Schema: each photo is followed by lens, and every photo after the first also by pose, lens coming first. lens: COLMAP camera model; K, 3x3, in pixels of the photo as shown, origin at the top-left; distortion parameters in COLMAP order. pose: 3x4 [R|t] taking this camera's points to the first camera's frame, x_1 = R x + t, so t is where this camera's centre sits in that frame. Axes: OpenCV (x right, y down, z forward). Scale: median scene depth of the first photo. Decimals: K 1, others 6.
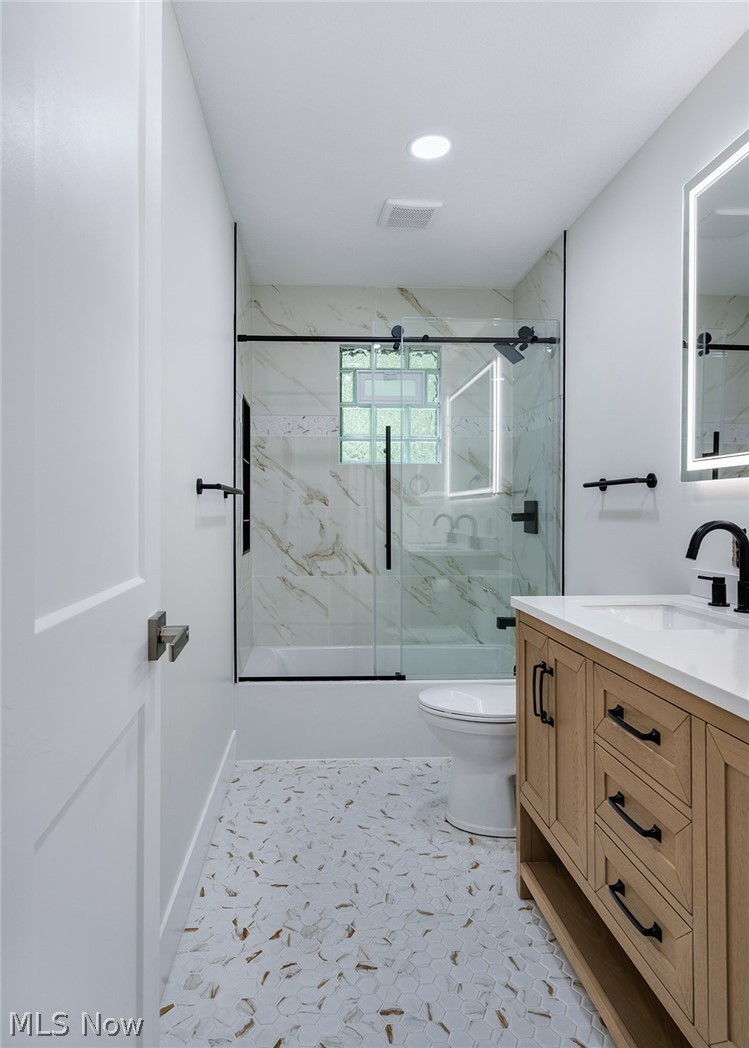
lens RADIAL K [[627.9, 0, 347.8], [0, 627.9, 509.1], [0, 0, 1]] dist [0.006050, 0.002181]
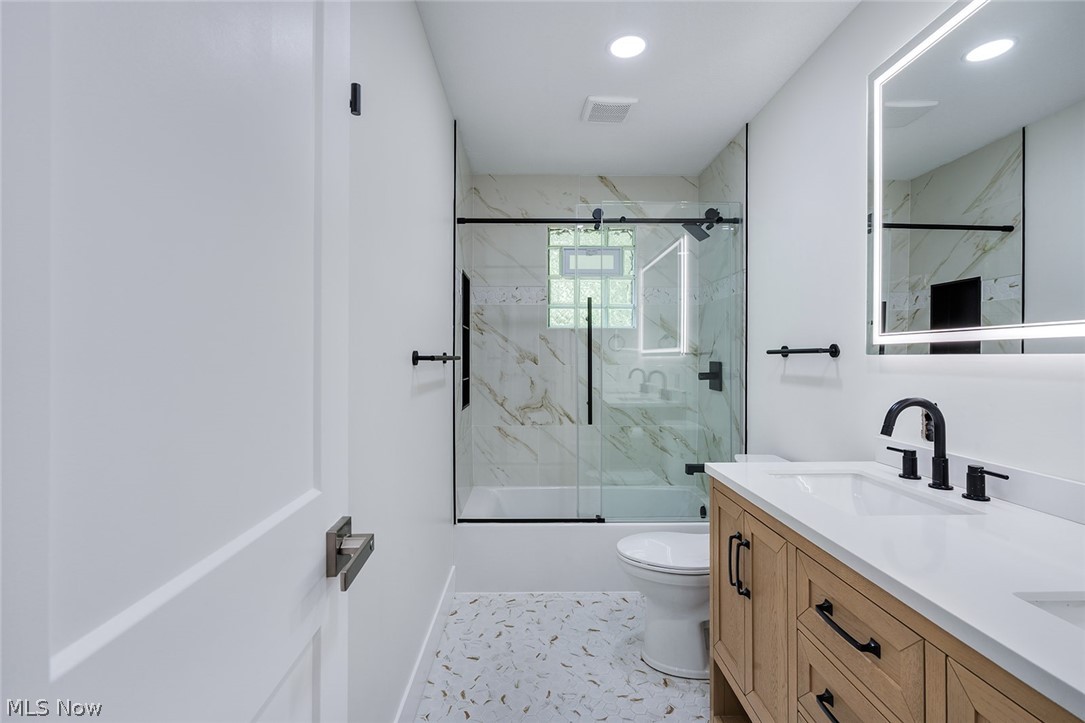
lens RADIAL K [[499.9, 0, 541.3], [0, 499.9, 353.4], [0, 0, 1]] dist [-0.005411, 0.003649]
pose [[0.999441, 0.000421, -0.033426, 0.007937], [-0.000460, 0.999999, -0.001147, -0.031323], [0.033425, 0.001162, 0.999441, 0.101657]]
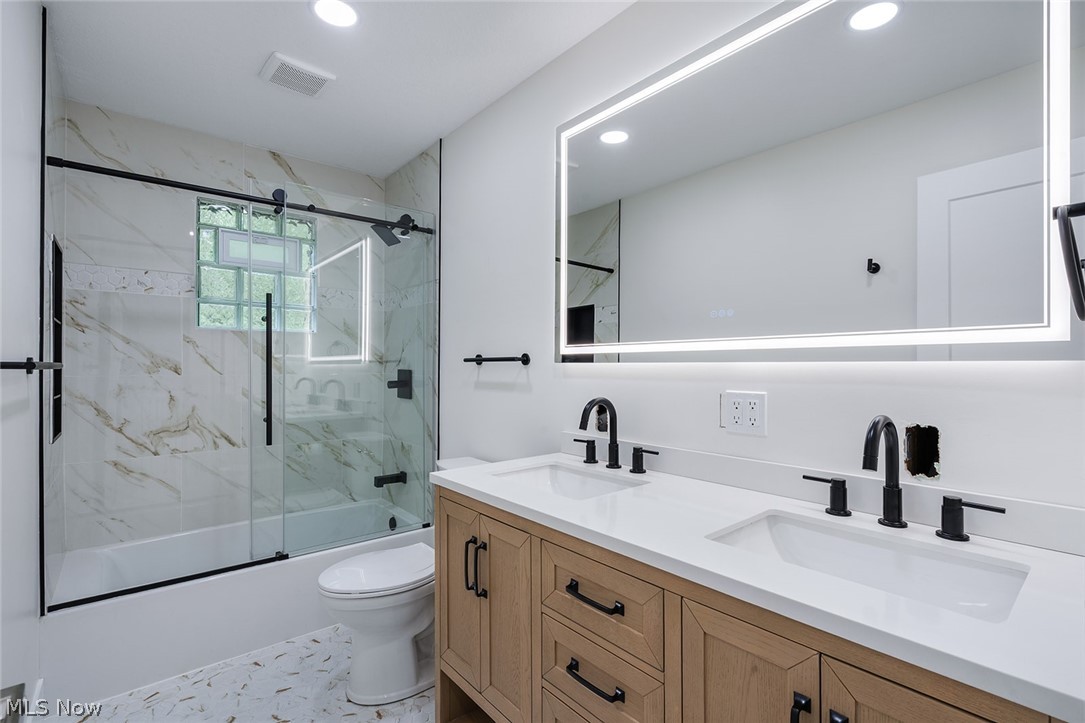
lens RADIAL K [[499.9, 0, 541.5], [0, 499.9, 362.6], [0, 0, 1]] dist [-0.005411, 0.003649]
pose [[0.795764, 0.004973, 0.605586, -0.065923], [-0.004853, 0.999987, -0.001834, -0.029547], [-0.605587, -0.001480, 0.795778, 0.160194]]
